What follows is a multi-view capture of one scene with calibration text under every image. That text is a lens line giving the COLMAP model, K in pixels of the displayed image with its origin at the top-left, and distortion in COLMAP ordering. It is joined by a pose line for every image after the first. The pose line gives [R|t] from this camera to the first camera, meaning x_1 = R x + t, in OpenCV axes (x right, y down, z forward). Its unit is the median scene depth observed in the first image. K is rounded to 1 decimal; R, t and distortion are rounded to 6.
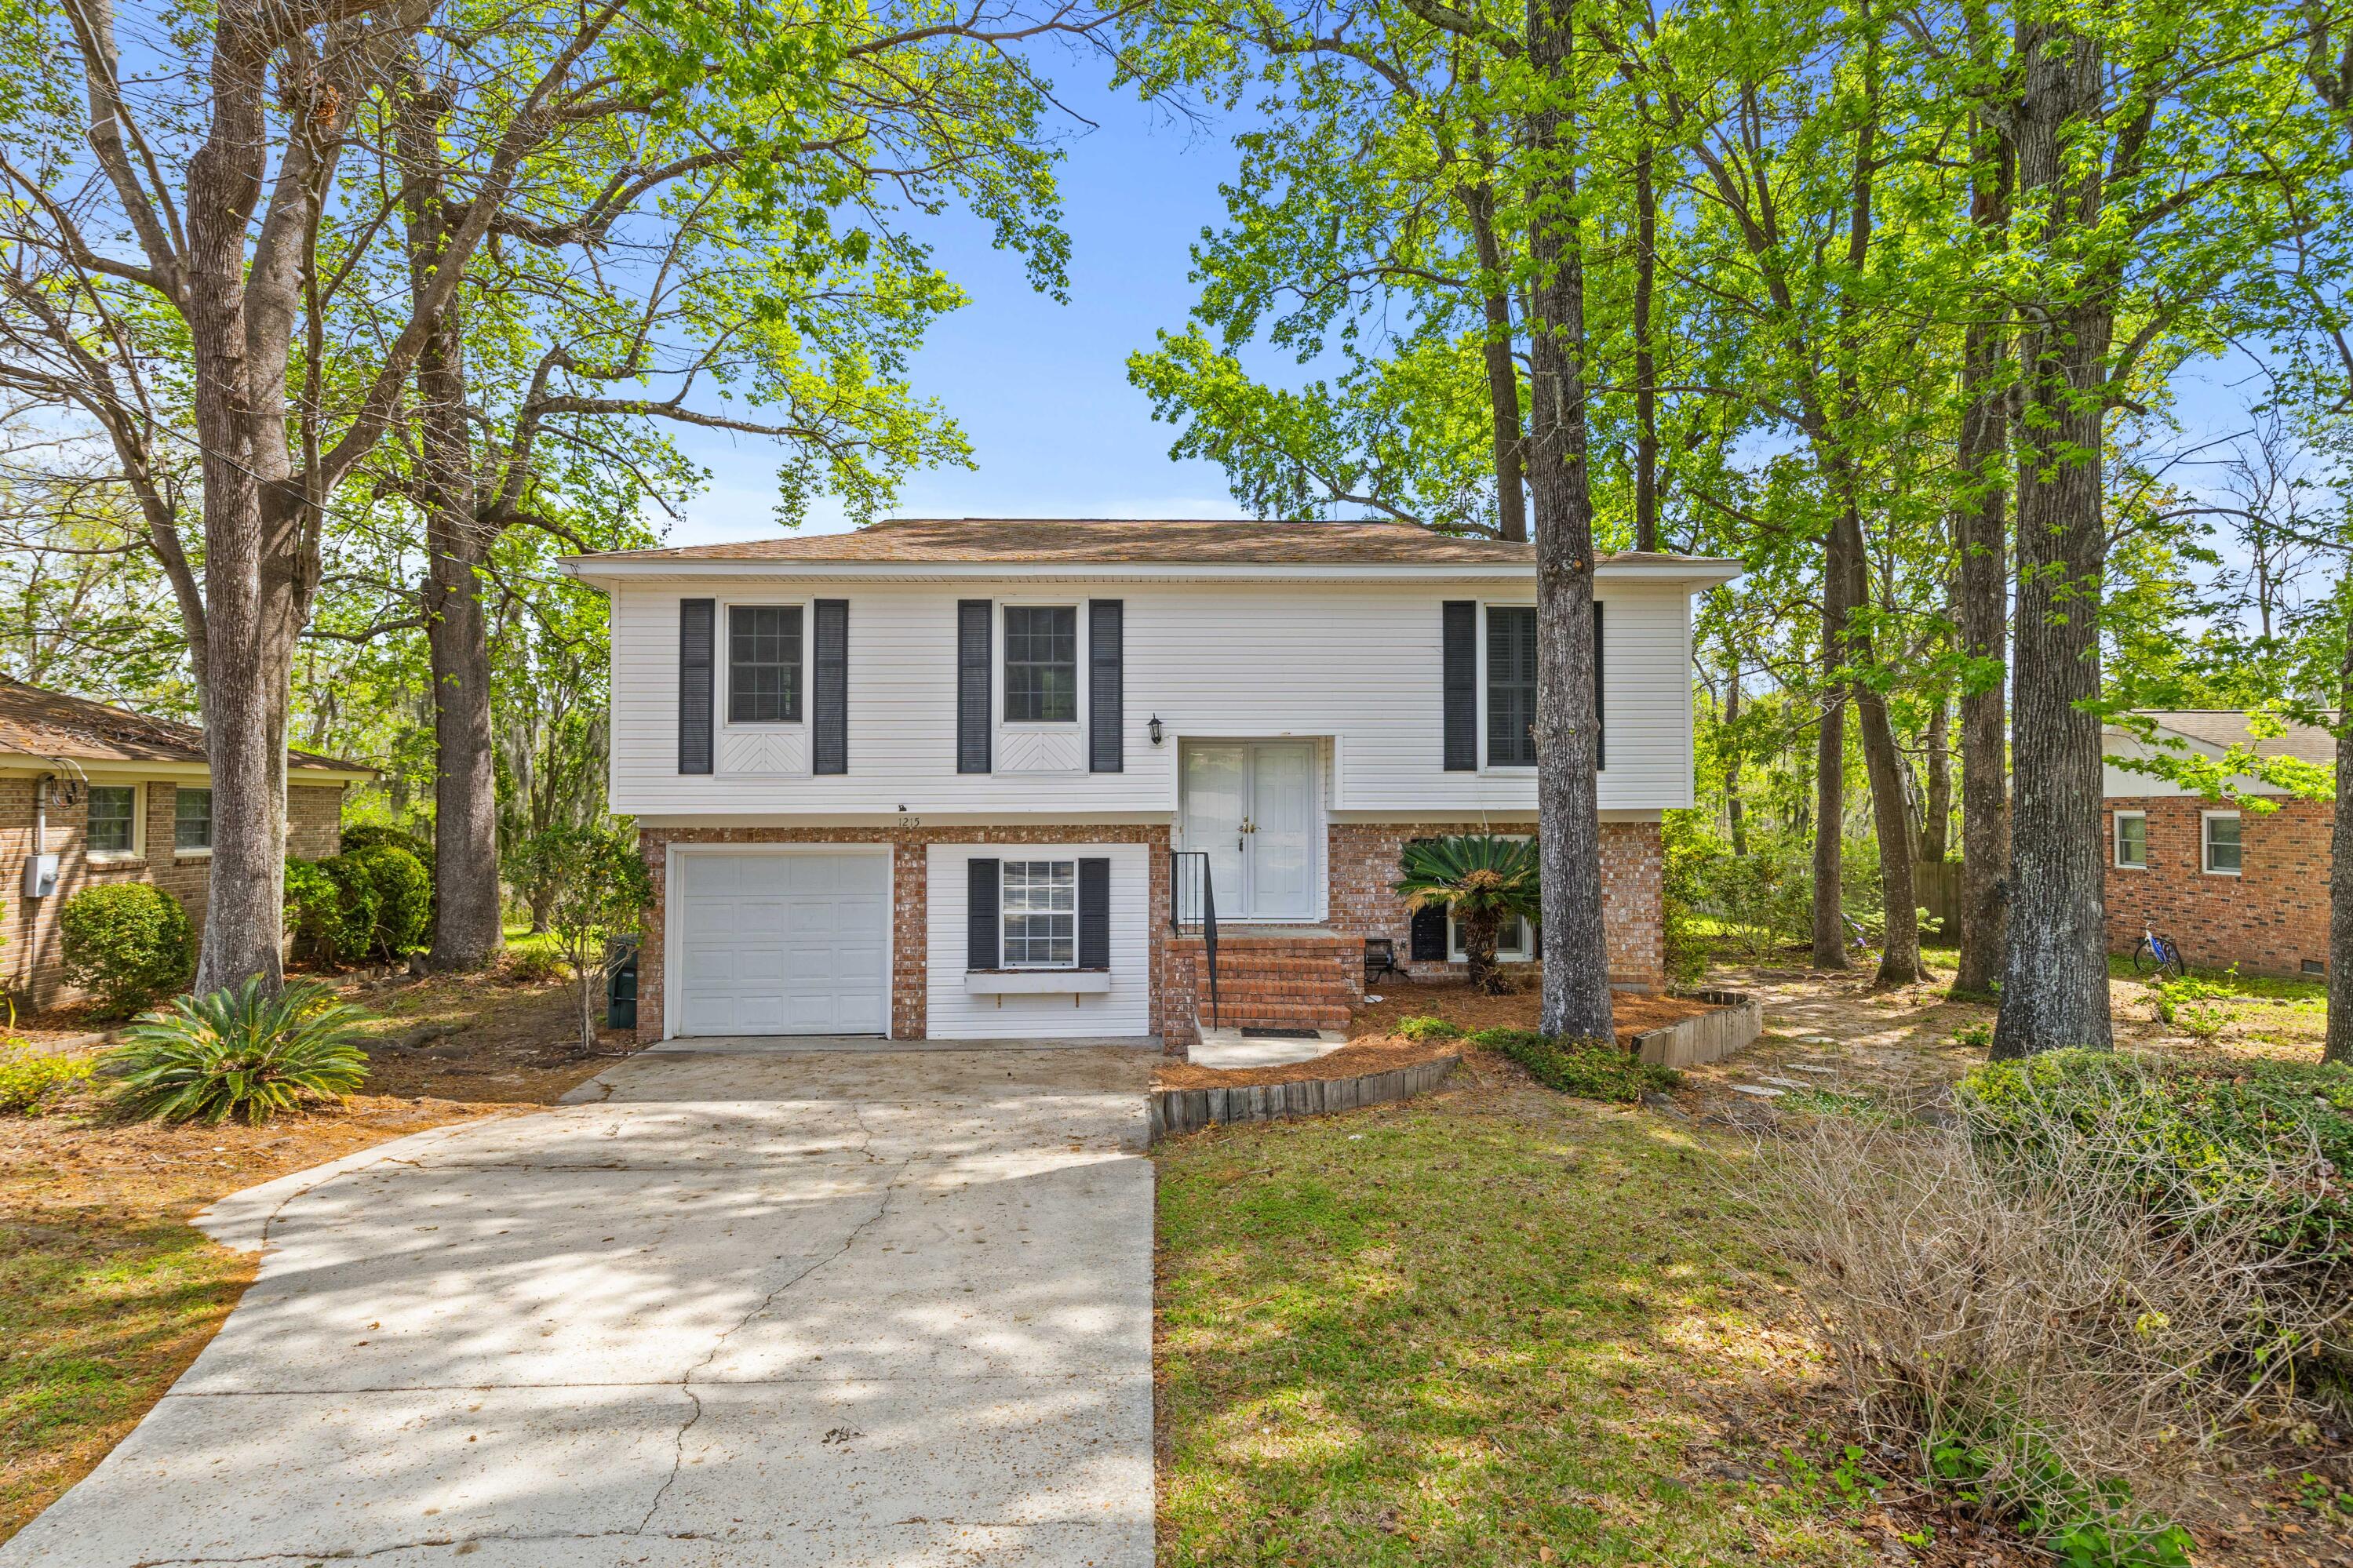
lens RADIAL K [[1166.9, 0, 1166.1], [0, 1166.9, 789.0], [0, 0, 1]] dist [-0.003181, -0.001933]
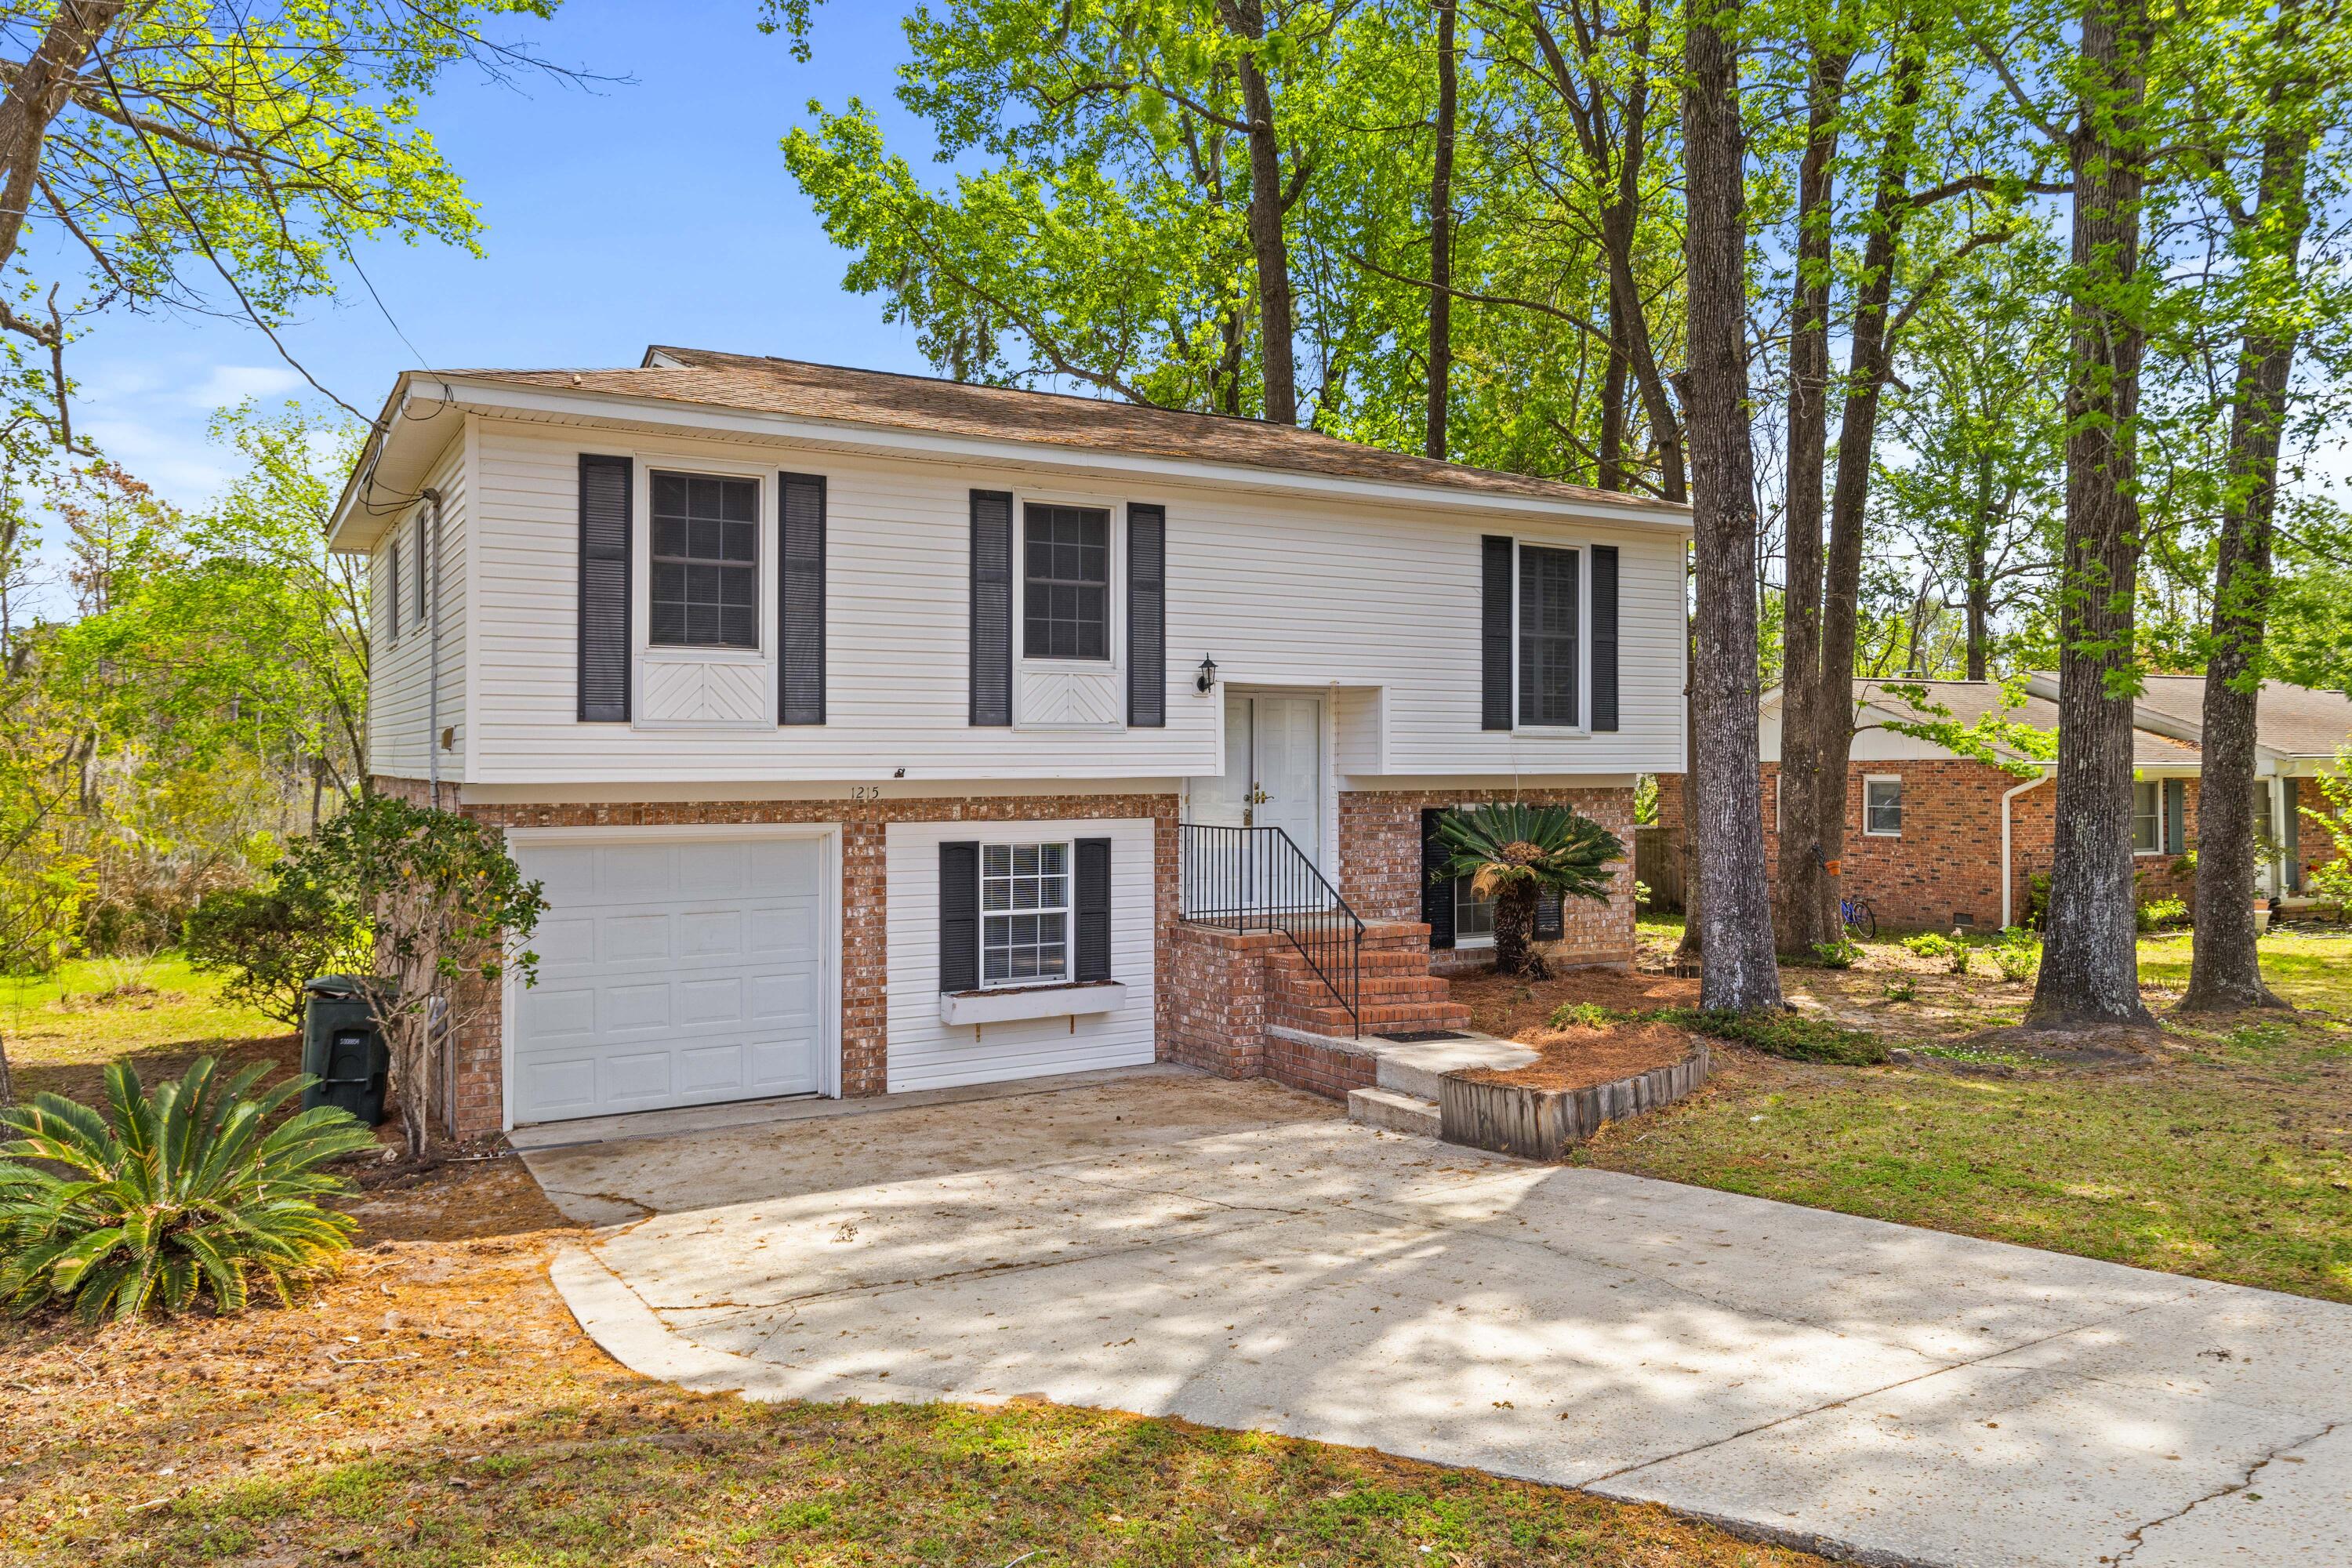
lens RADIAL K [[1612.1, 0, 1161.9], [0, 1612.1, 782.7], [0, 0, 1]] dist [-0.010350, 0.008800]
pose [[0.882536, -0.003807, 0.470229, -0.544929], [-0.006889, 0.999755, 0.021024, 0.000303], [-0.470194, -0.021794, 0.882294, 0.046589]]
